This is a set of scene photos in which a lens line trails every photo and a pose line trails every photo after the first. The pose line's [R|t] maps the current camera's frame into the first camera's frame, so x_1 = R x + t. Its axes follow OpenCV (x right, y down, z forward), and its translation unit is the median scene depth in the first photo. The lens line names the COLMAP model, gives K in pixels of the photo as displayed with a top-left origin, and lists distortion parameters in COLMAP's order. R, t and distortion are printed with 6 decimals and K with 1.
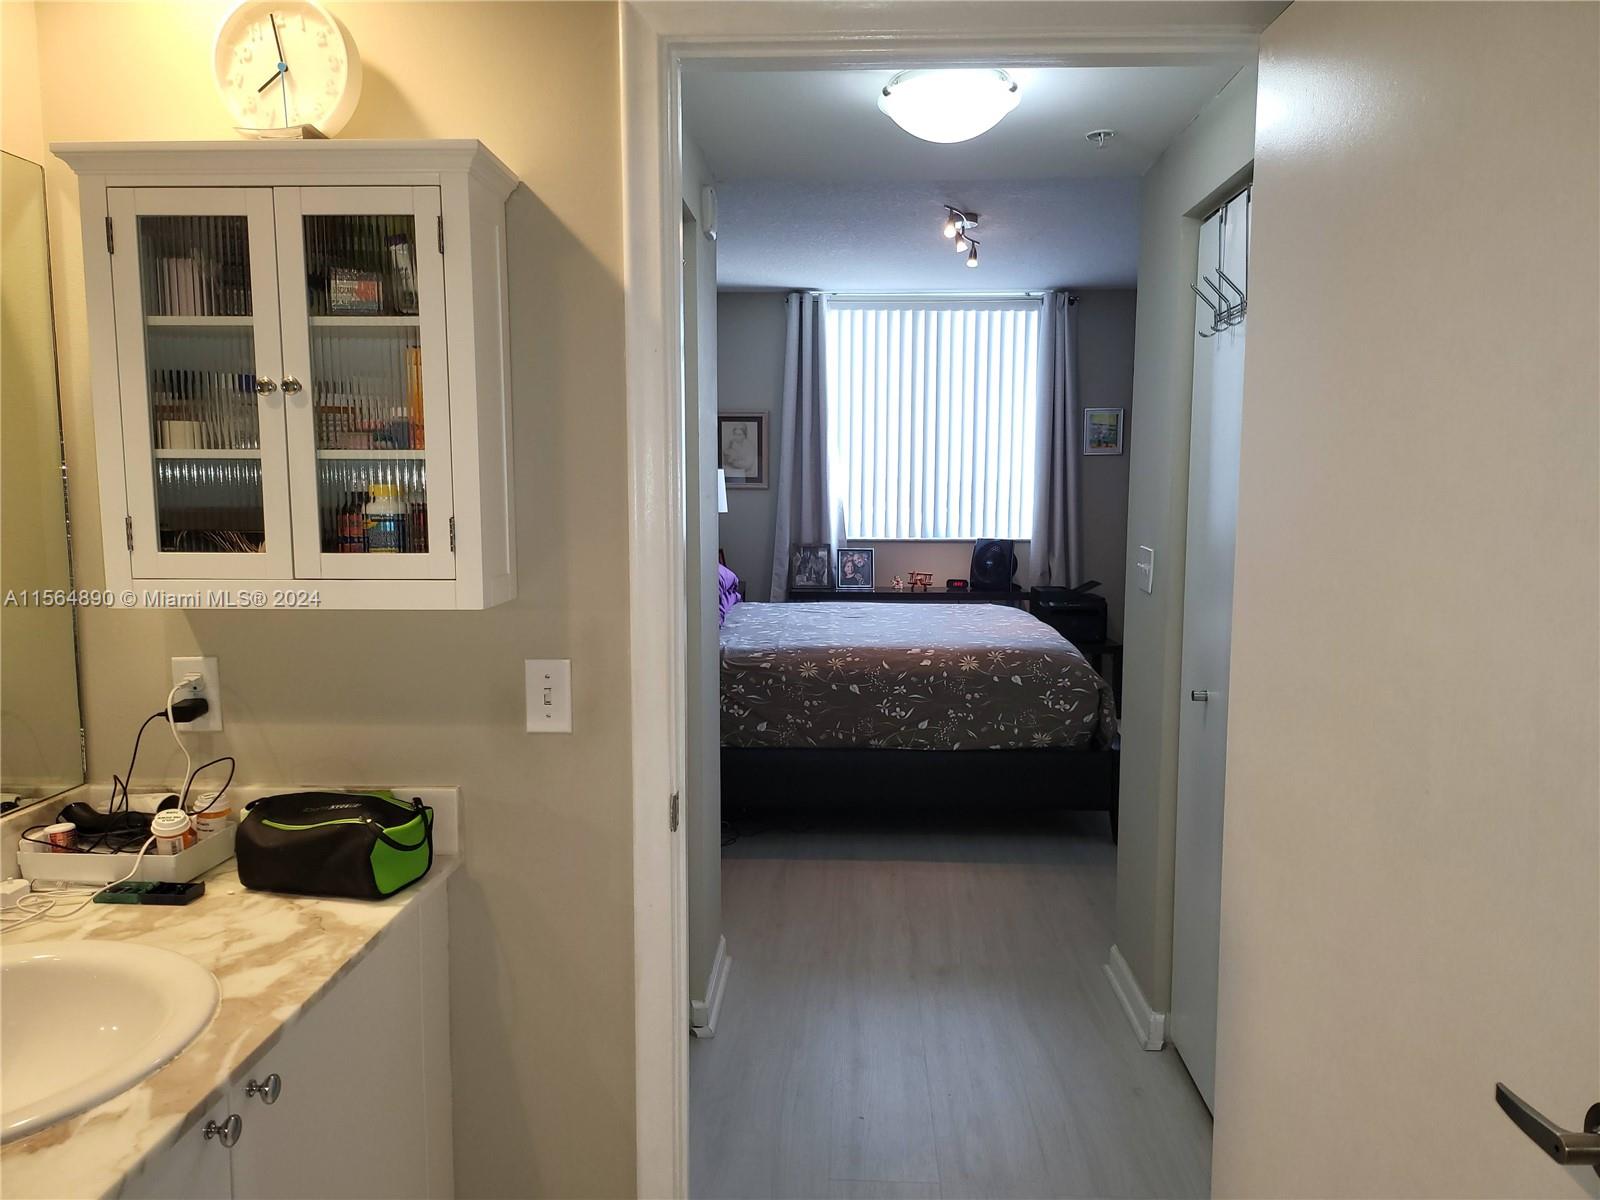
lens RADIAL K [[1121.0, 0, 791.7], [0, 1121.0, 602.2], [0, 0, 1]] dist [0.057244, -0.057160]
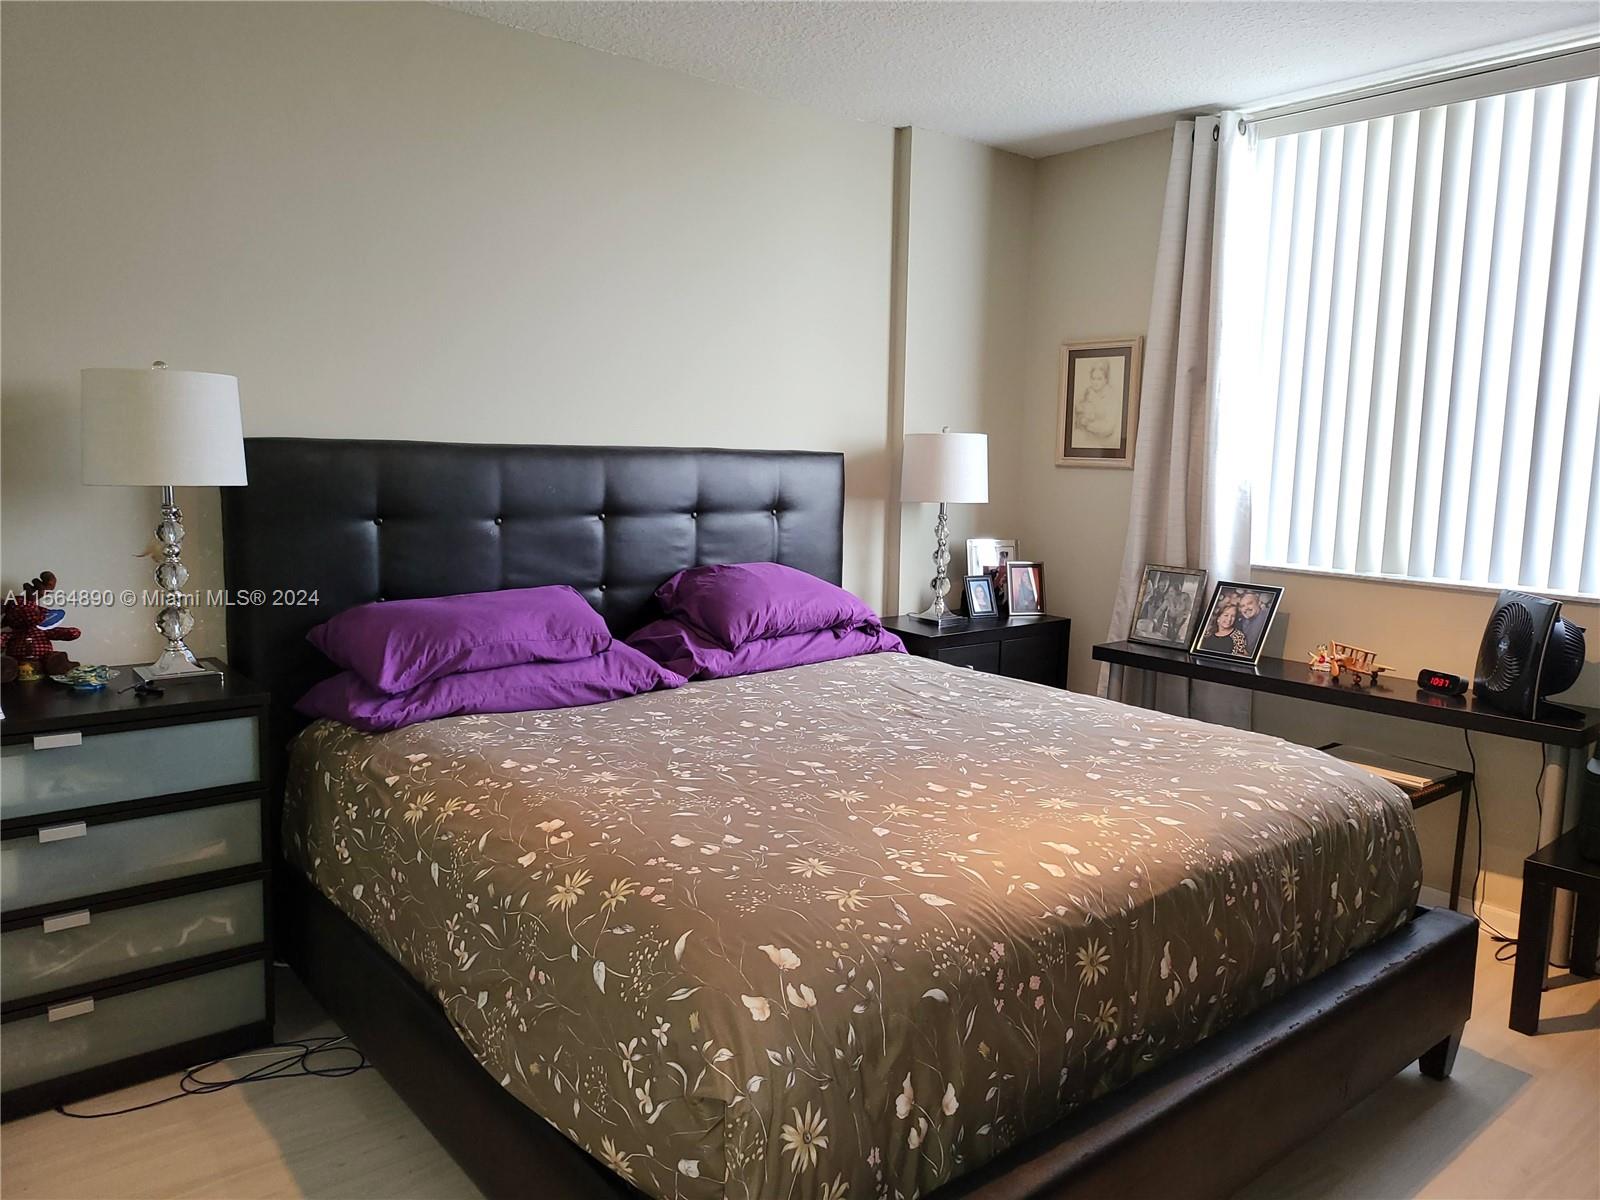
lens RADIAL K [[1121.0, 0, 814.9], [0, 1121.0, 565.9], [0, 0, 1]] dist [0.057244, -0.057160]
pose [[0.660151, 0.087090, -0.746067, 0.320449], [-0.096102, 0.994886, 0.031100, -0.053042], [0.744960, 0.051168, 0.665144, 0.490833]]
